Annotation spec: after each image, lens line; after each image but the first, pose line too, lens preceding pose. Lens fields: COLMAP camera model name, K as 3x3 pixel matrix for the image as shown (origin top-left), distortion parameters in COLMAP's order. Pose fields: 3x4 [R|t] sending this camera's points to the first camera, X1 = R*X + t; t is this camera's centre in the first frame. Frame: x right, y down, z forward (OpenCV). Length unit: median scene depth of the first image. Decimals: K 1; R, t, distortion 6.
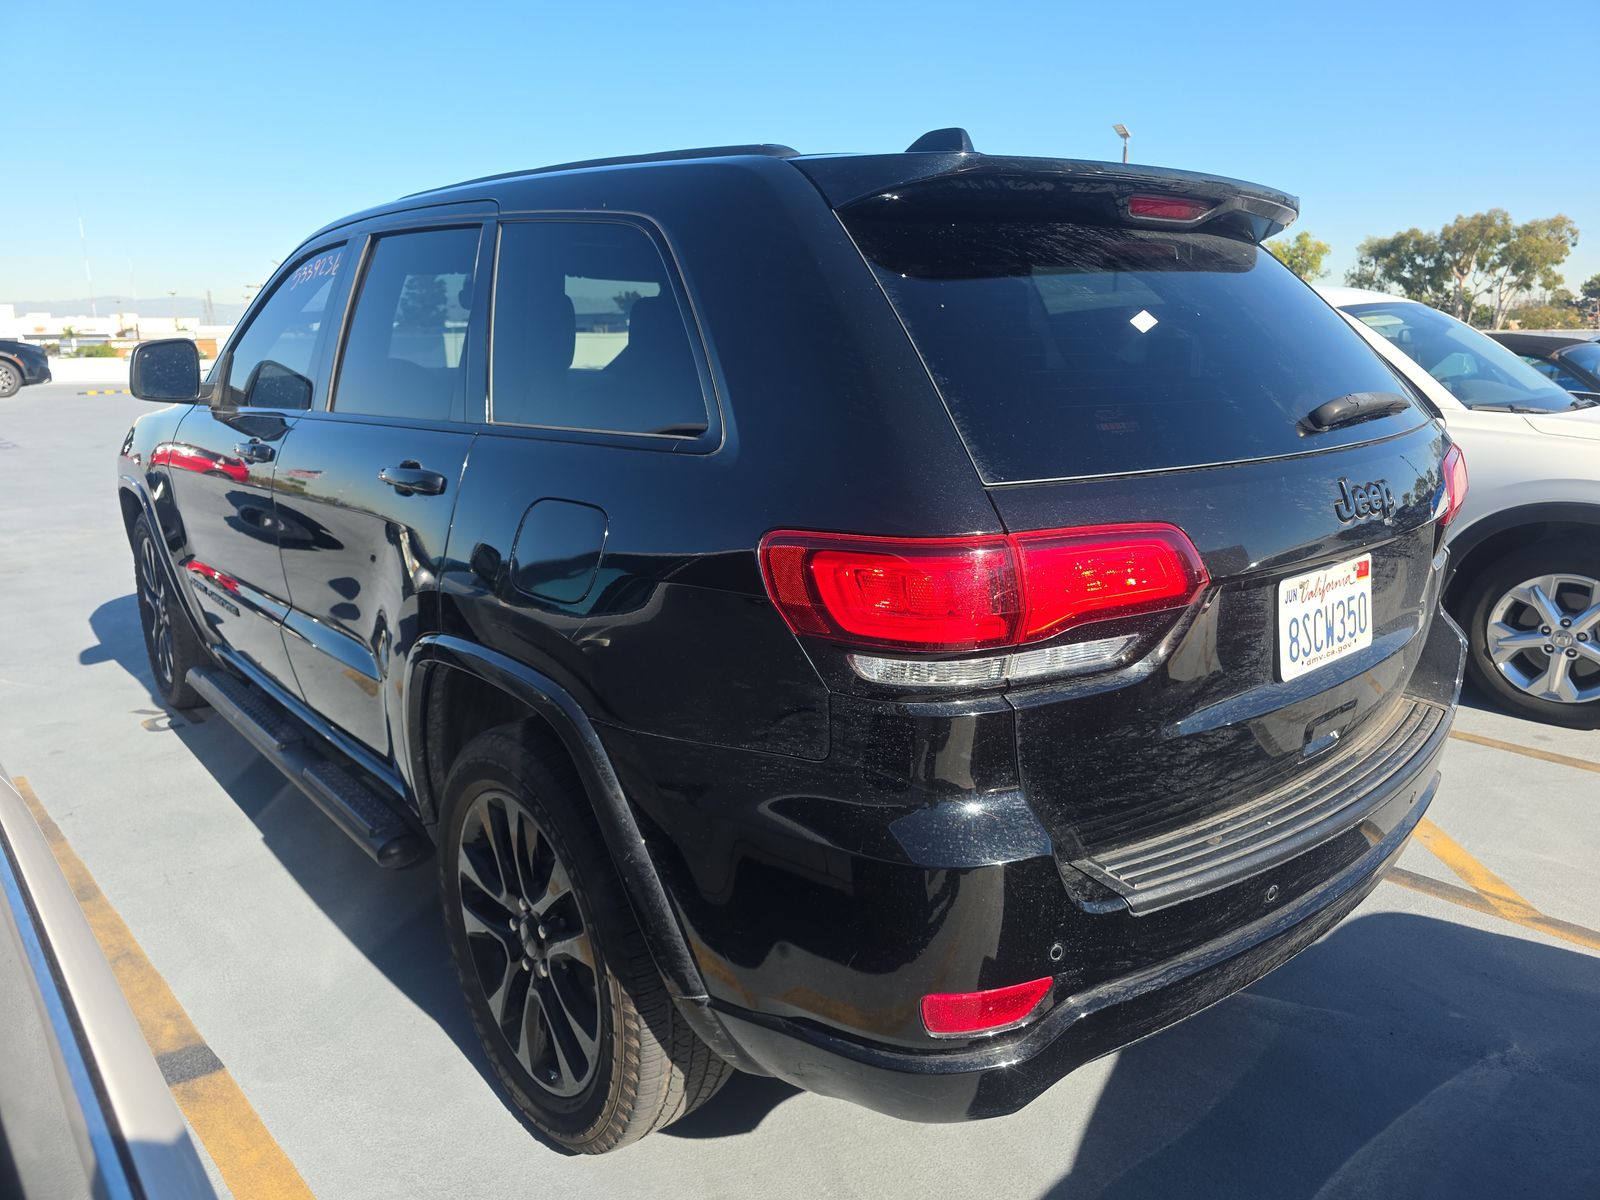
lens RADIAL K [[1081.6, 0, 800.0], [0, 1081.6, 597.2], [0, 0, 1]] dist [0.027171, -0.030384]
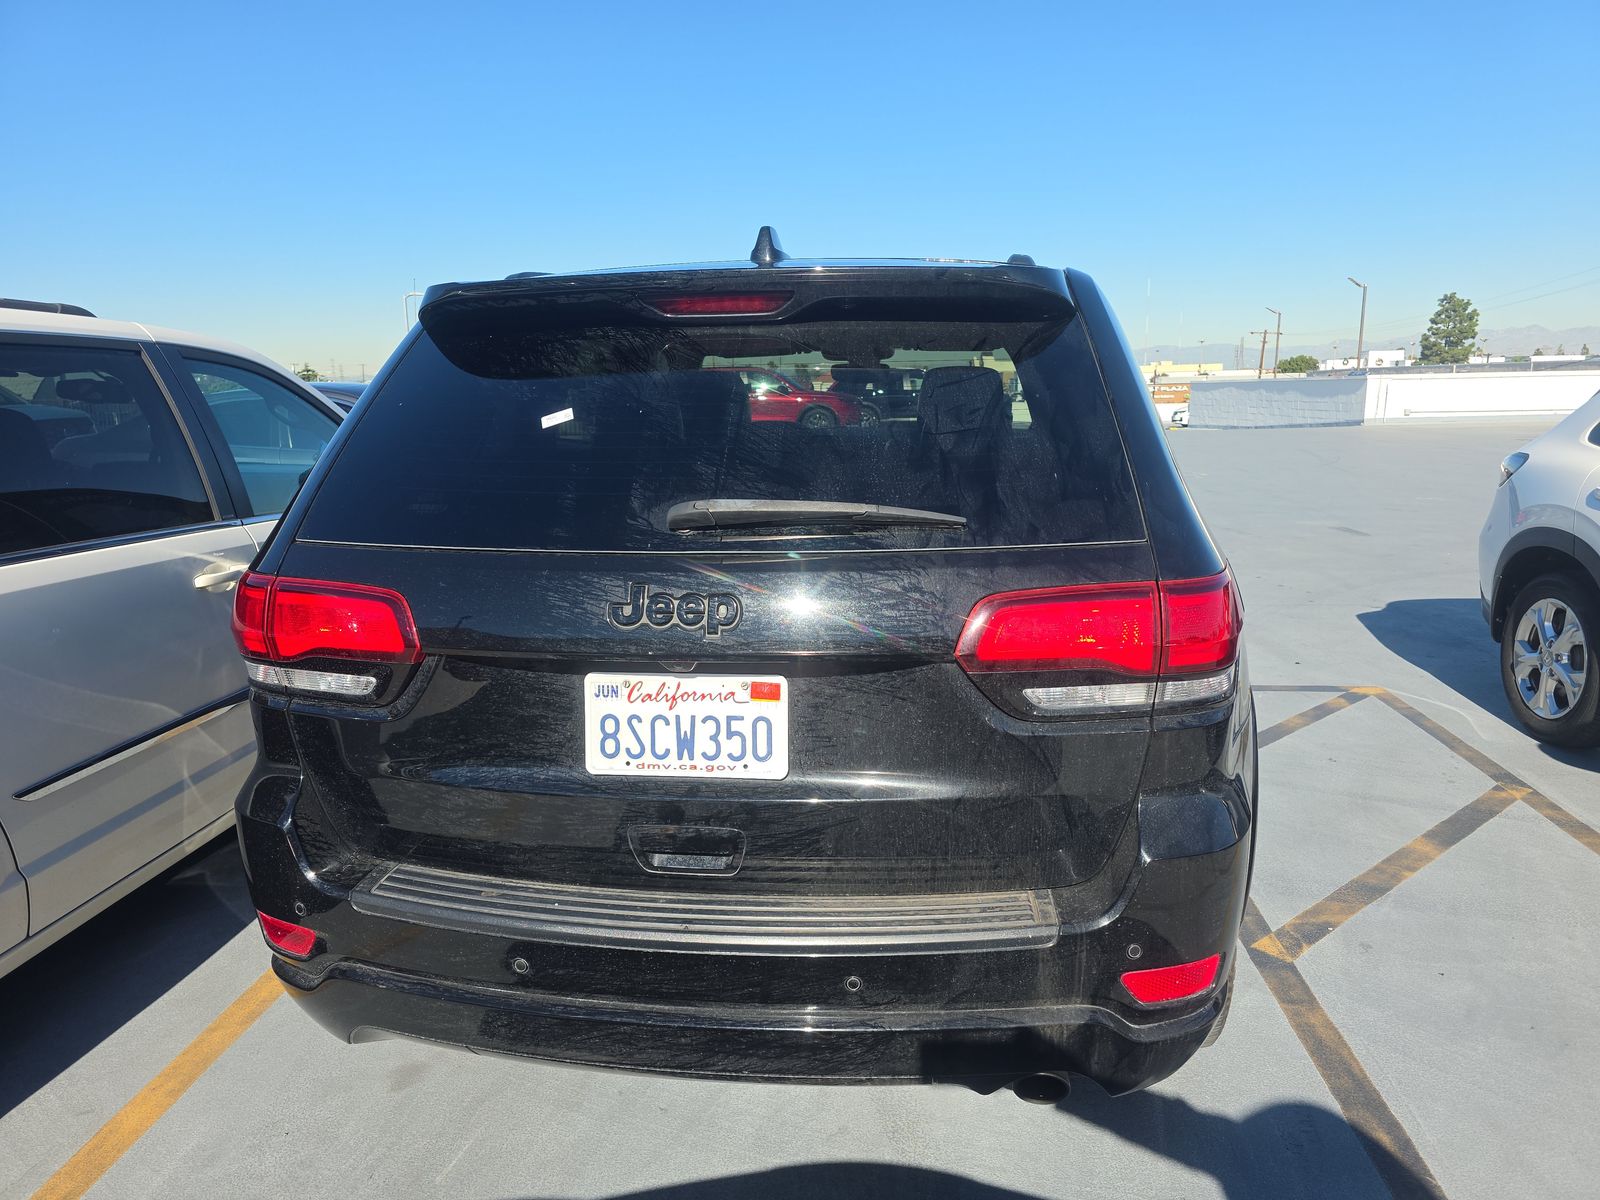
lens RADIAL K [[1081.6, 0, 798.0], [0, 1081.6, 599.6], [0, 0, 1]] dist [0.027171, -0.030384]
pose [[0.672279, 0.138890, -0.727152, 1.272989], [-0.165905, 0.985526, 0.034855, -0.147269], [0.721468, 0.097206, 0.685591, 0.428247]]
